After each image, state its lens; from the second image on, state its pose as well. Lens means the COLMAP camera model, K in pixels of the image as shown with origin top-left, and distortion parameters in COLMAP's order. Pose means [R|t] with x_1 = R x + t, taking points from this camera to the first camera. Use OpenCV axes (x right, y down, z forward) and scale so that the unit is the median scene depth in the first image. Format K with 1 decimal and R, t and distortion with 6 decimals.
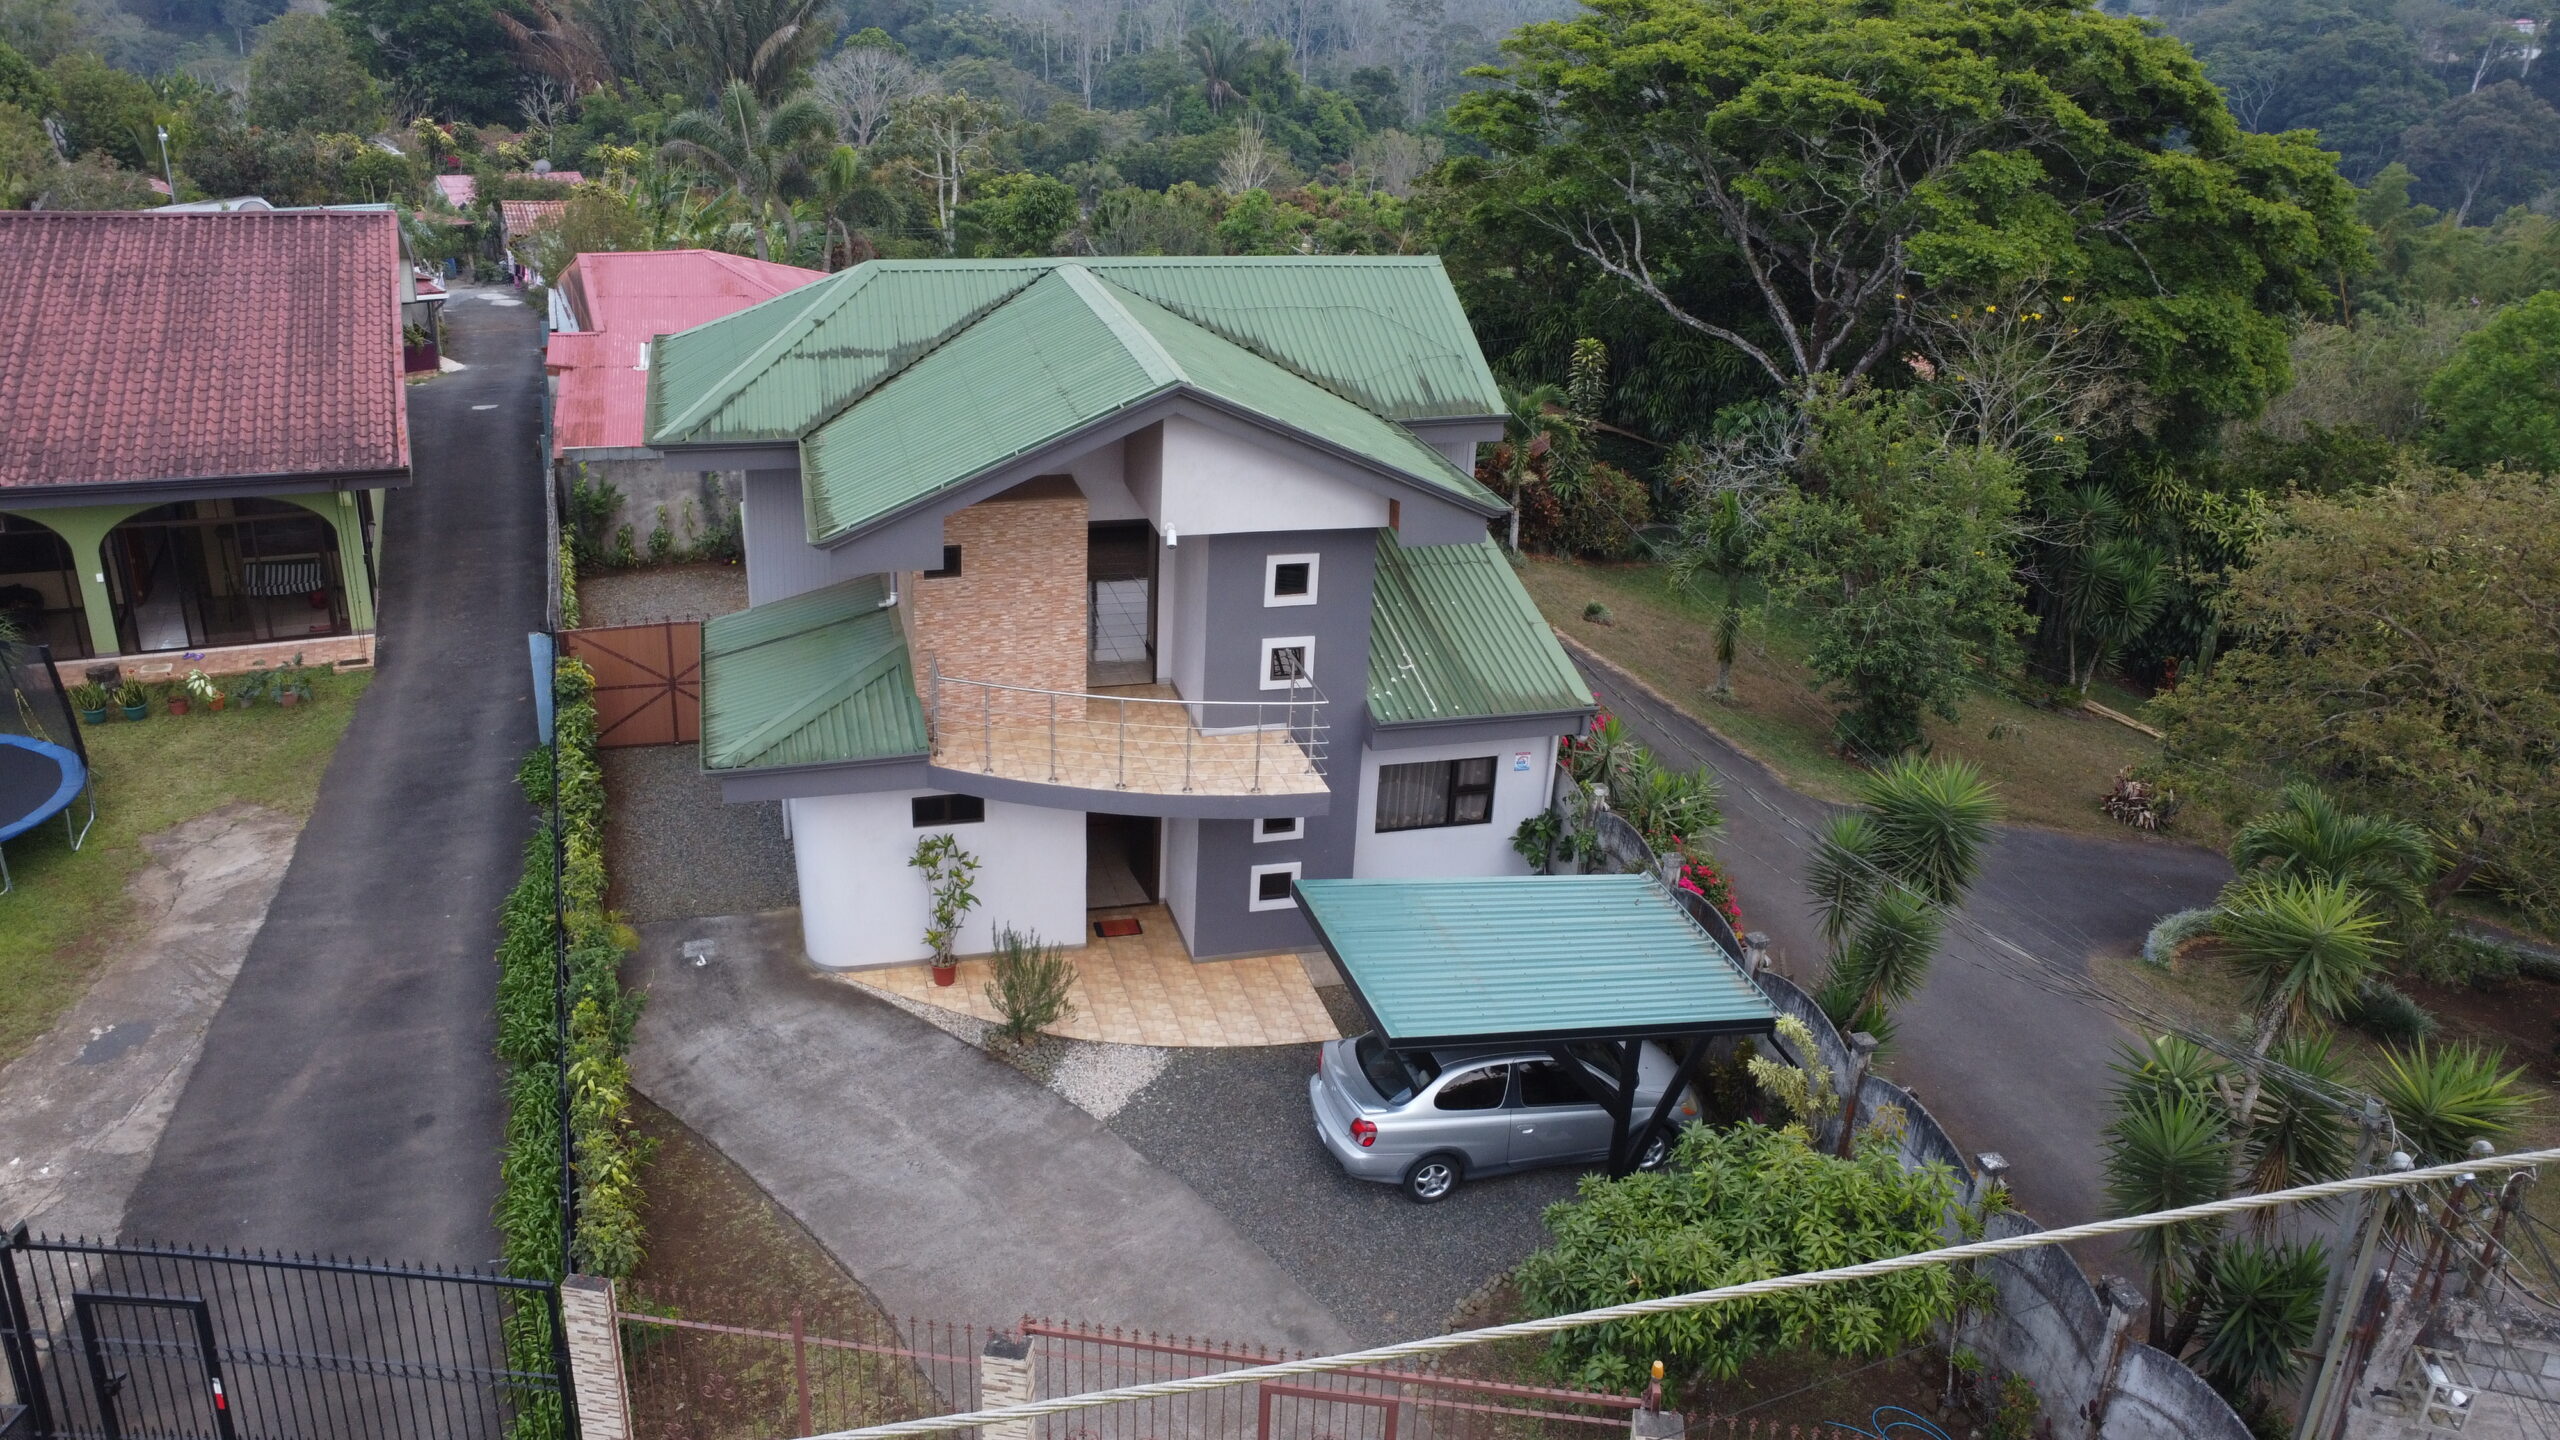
lens RADIAL K [[1897.7, 0, 1270.8], [0, 1897.7, 721.8], [0, 0, 1]] dist [-0.088120, 0.182151]
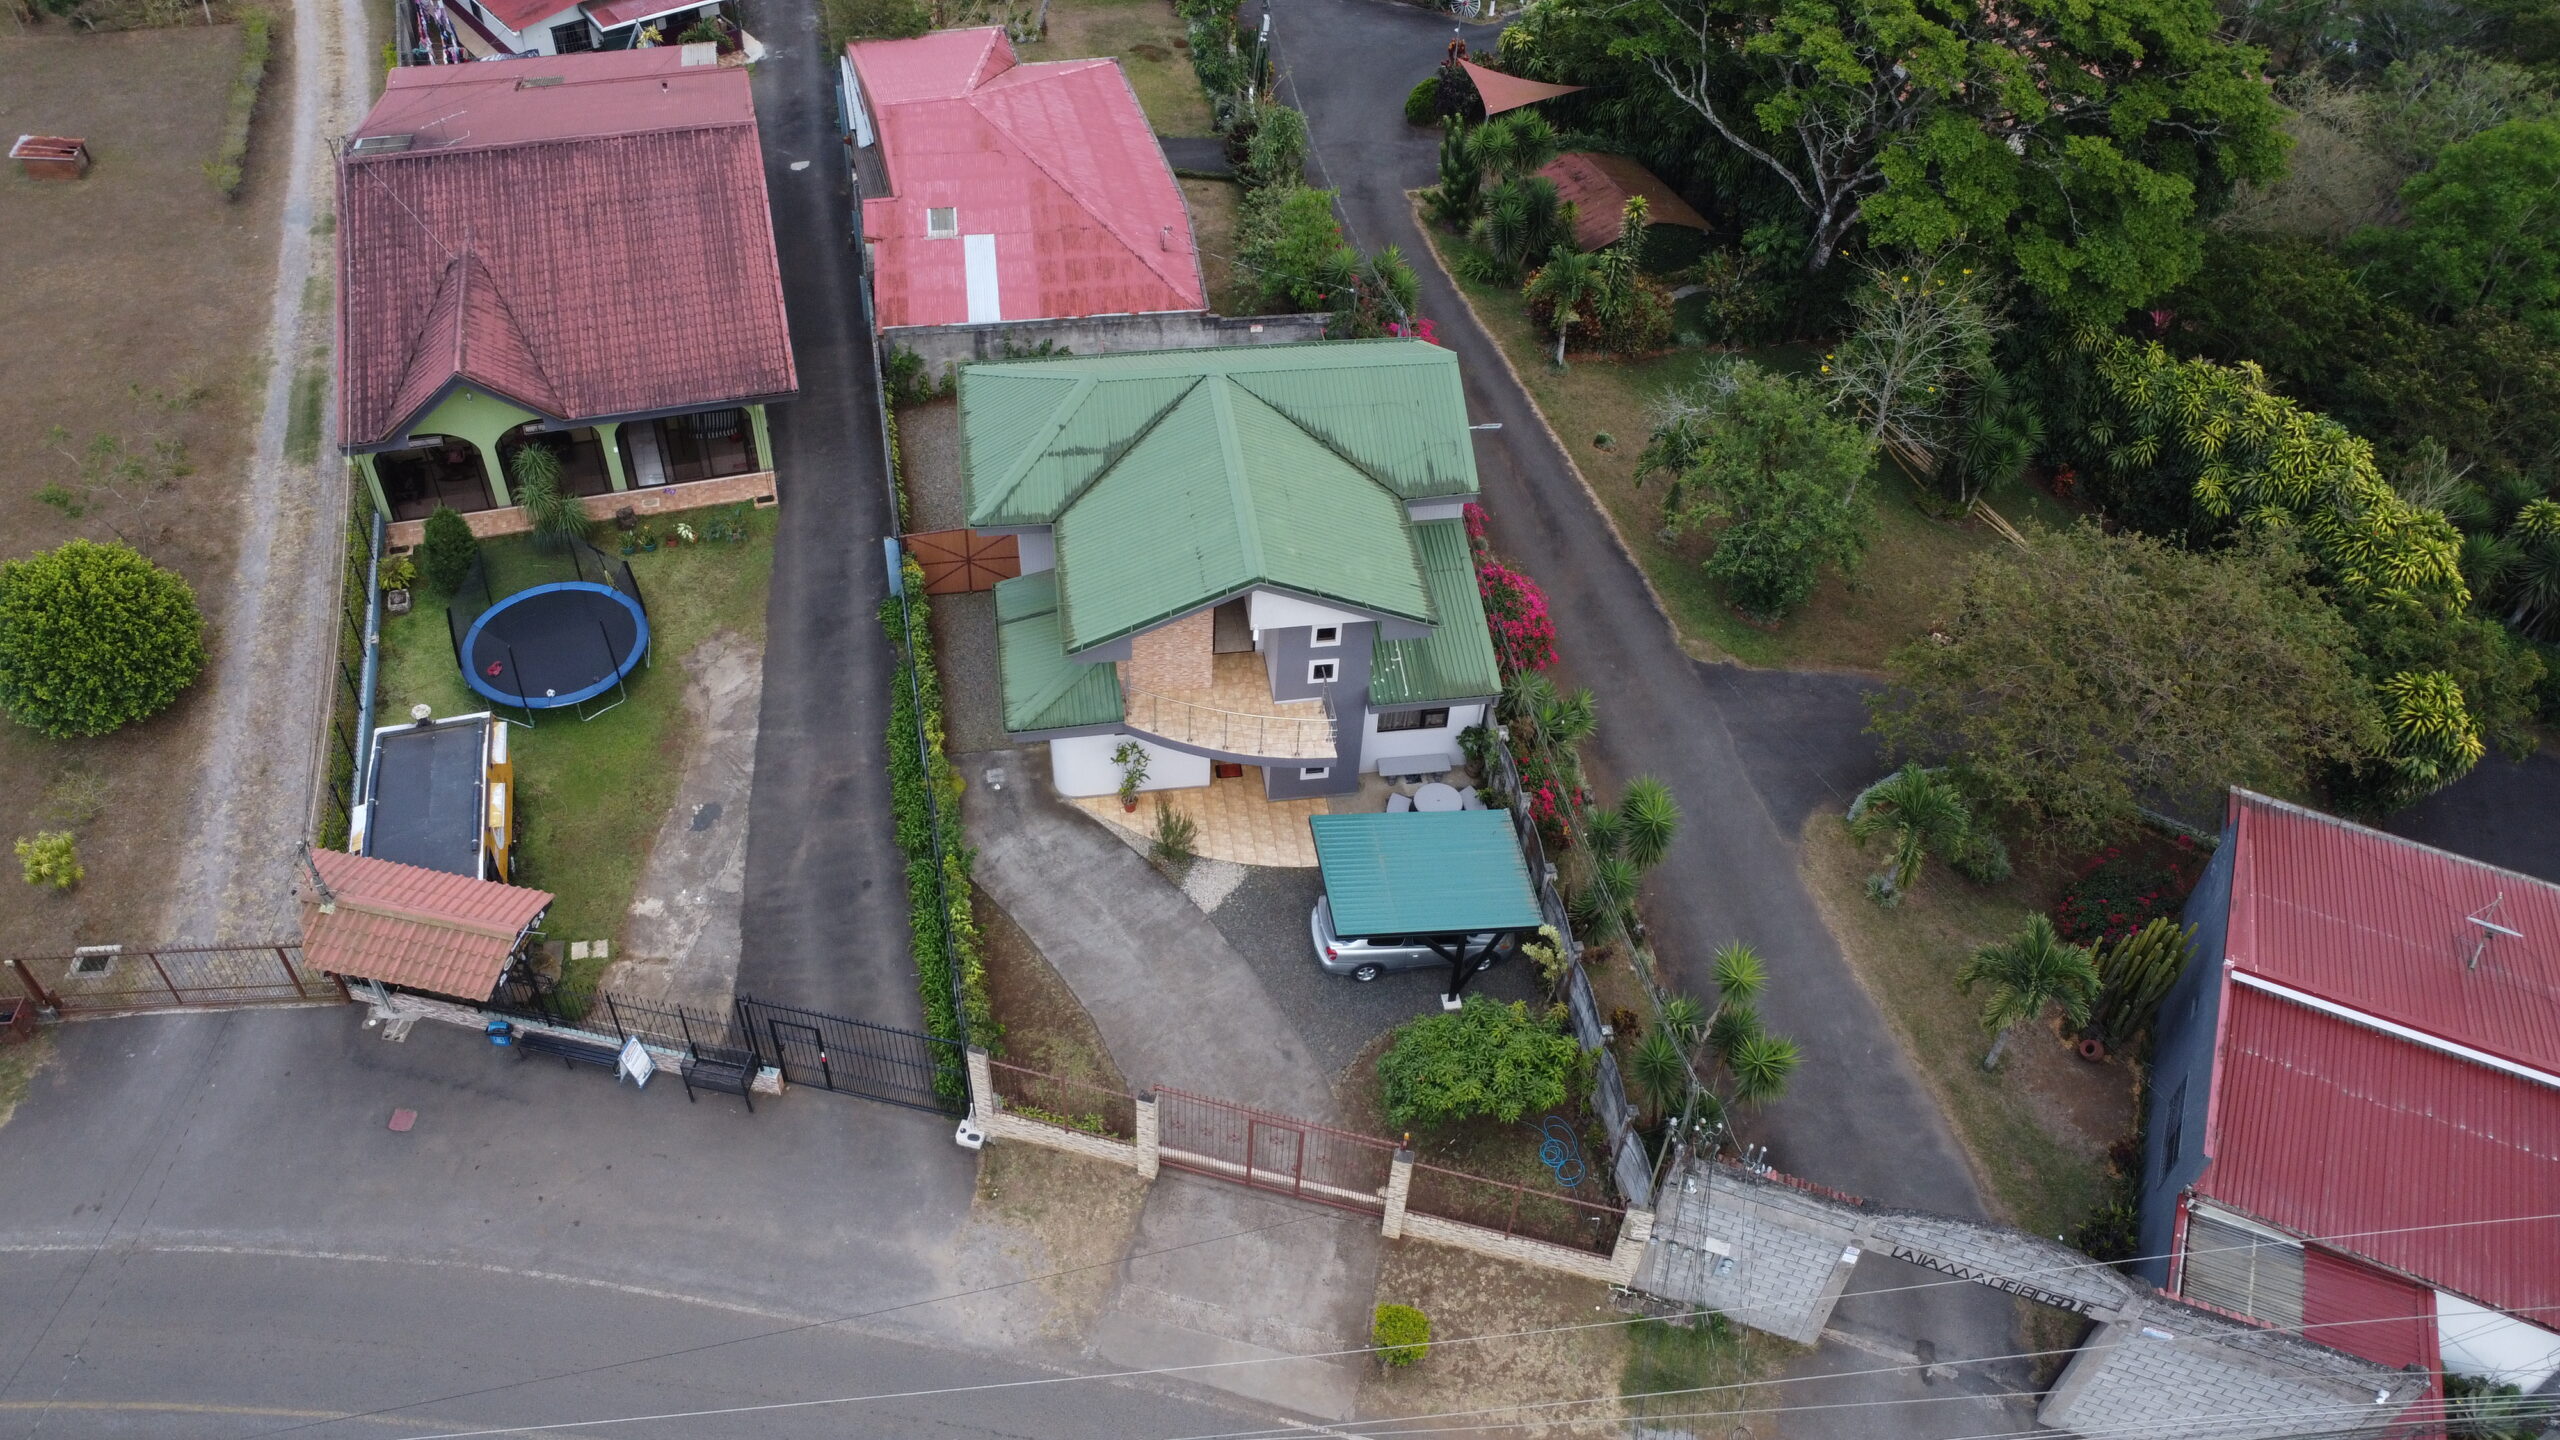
lens RADIAL K [[1896.1, 0, 1282.0], [0, 1896.1, 703.5], [0, 0, 1]] dist [-0.118175, 0.177130]
pose [[0.993010, 0.082008, -0.084892, 0.123577], [-0.046712, 0.933538, 0.355422, -0.632040], [0.108398, -0.348971, 0.930843, -0.667549]]
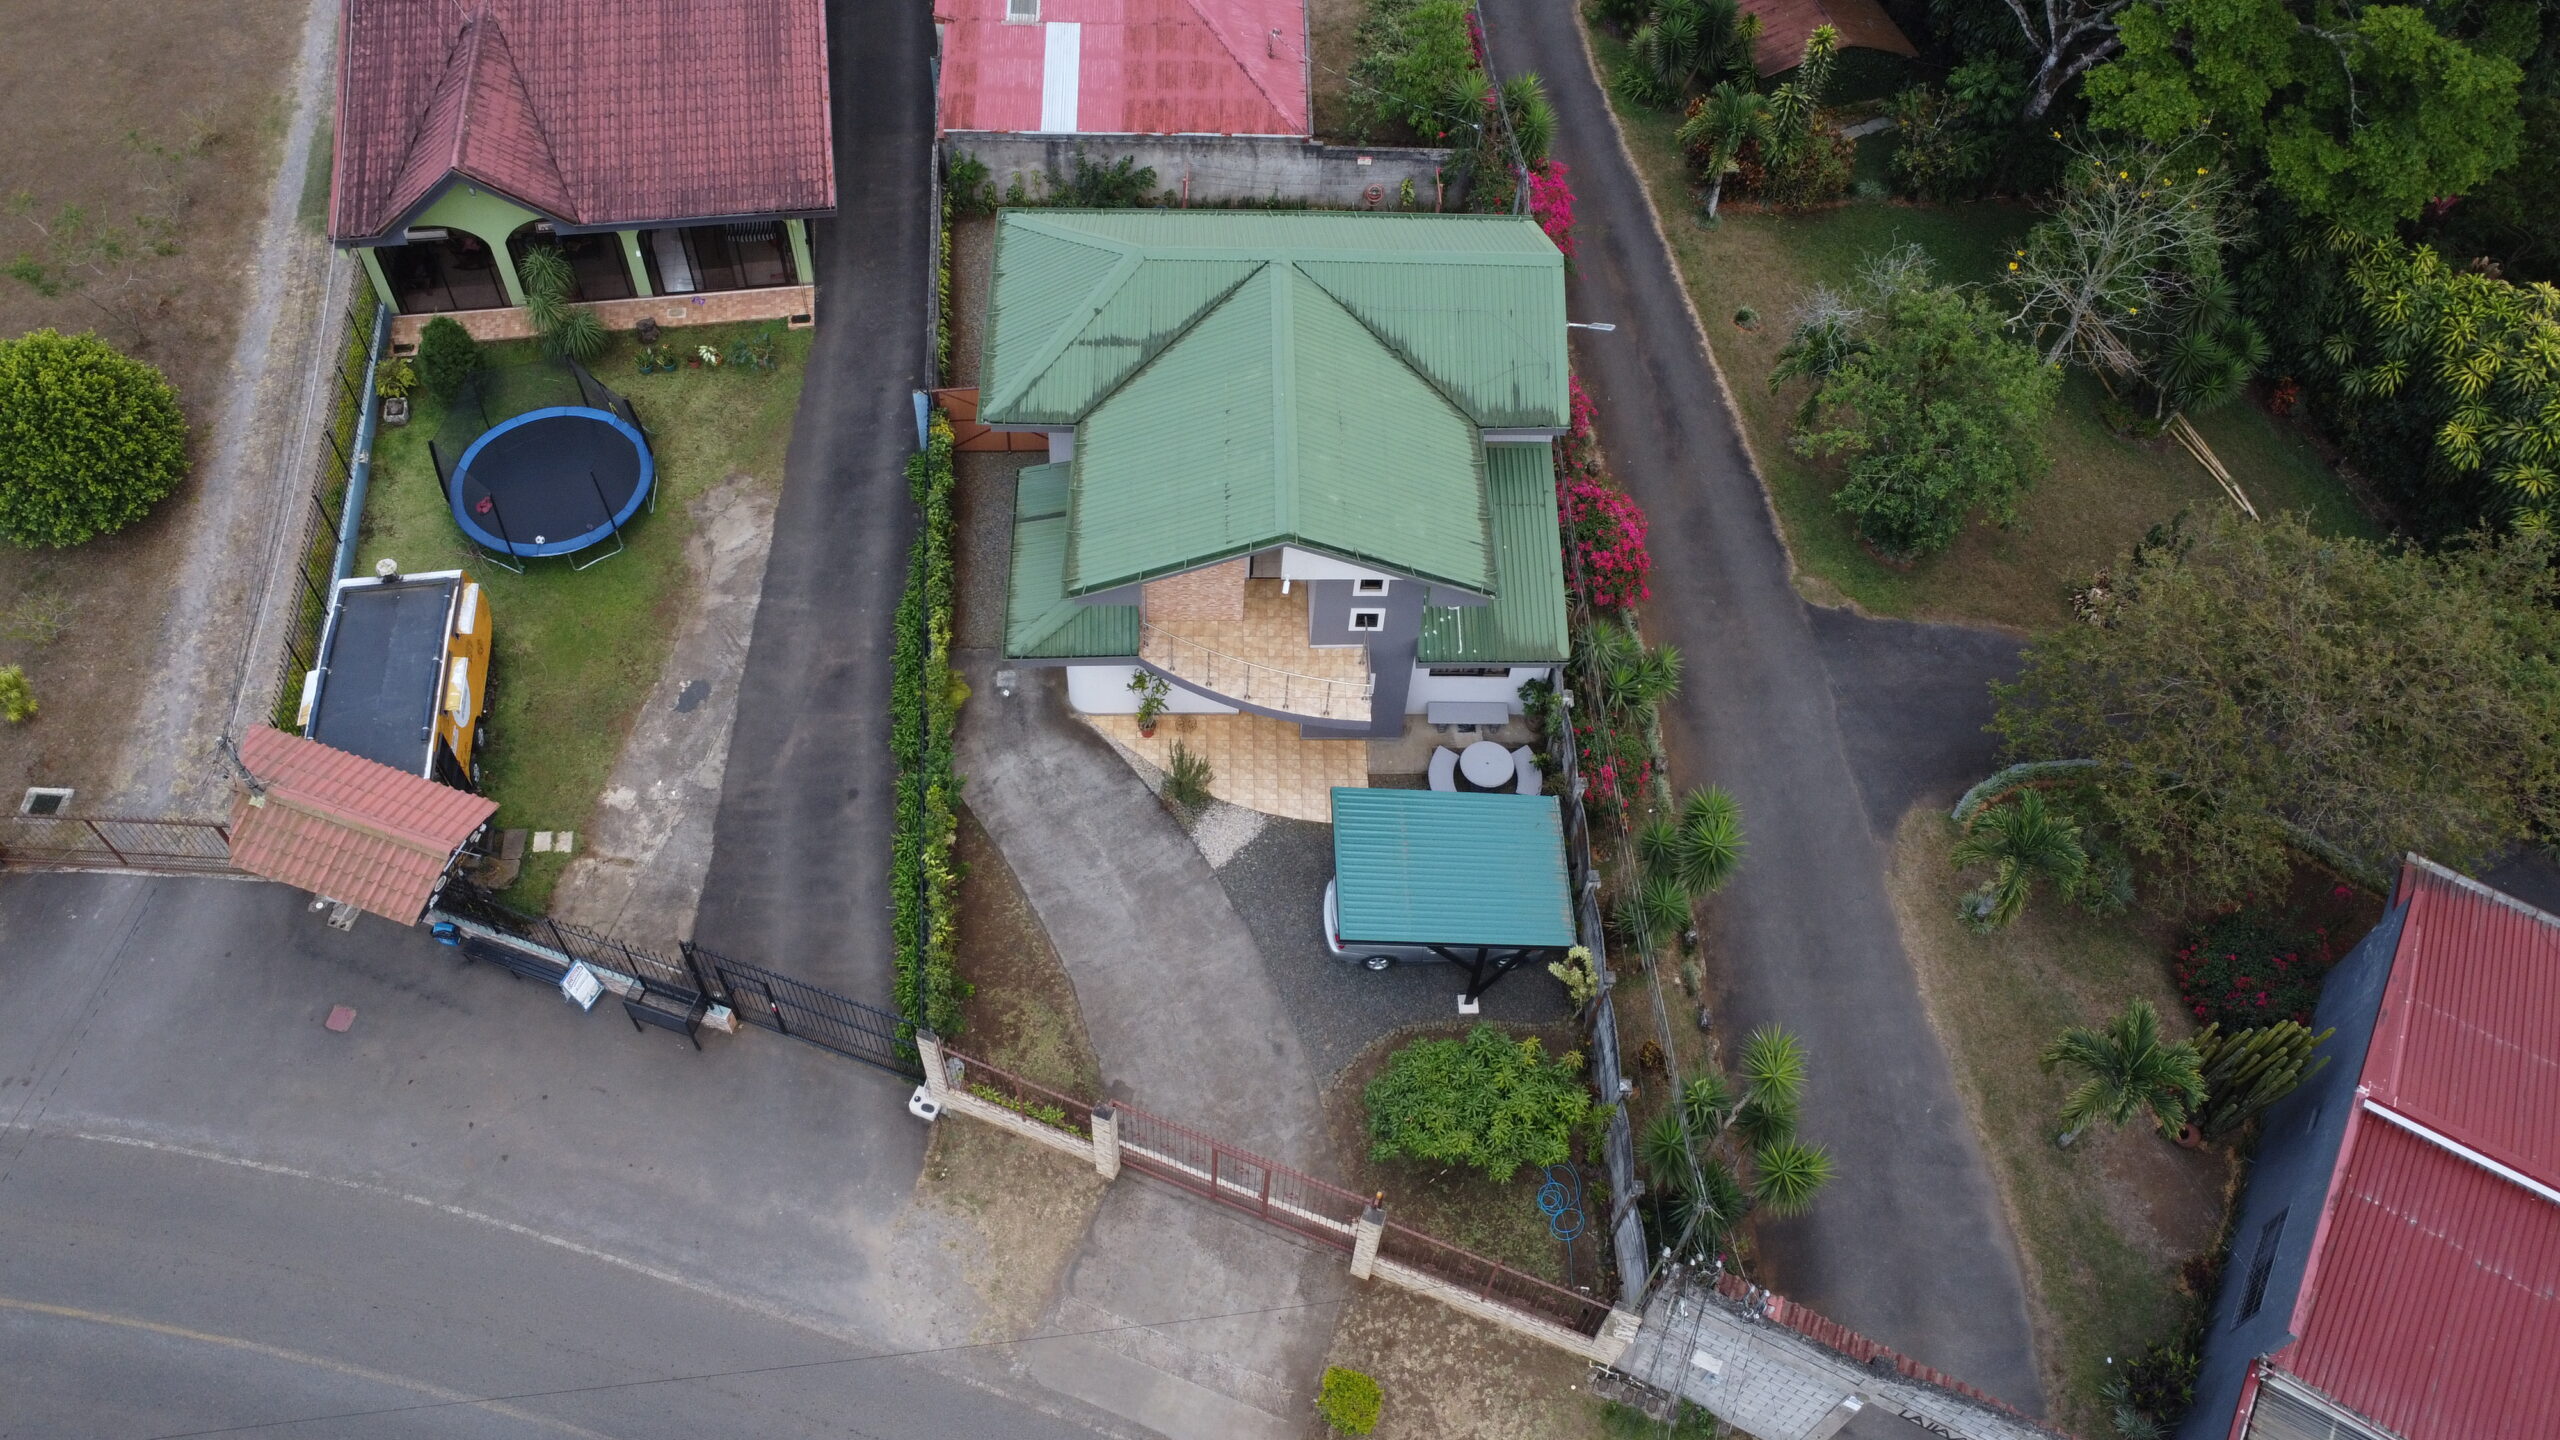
lens RADIAL K [[1896.1, 0, 1282.0], [0, 1896.1, 703.5], [0, 0, 1]] dist [-0.118175, 0.177130]
pose [[0.970054, 0.196624, -0.142596, 0.177770], [-0.097774, 0.853531, 0.511787, -0.766340], [0.222340, -0.482519, 0.847196, -0.373971]]
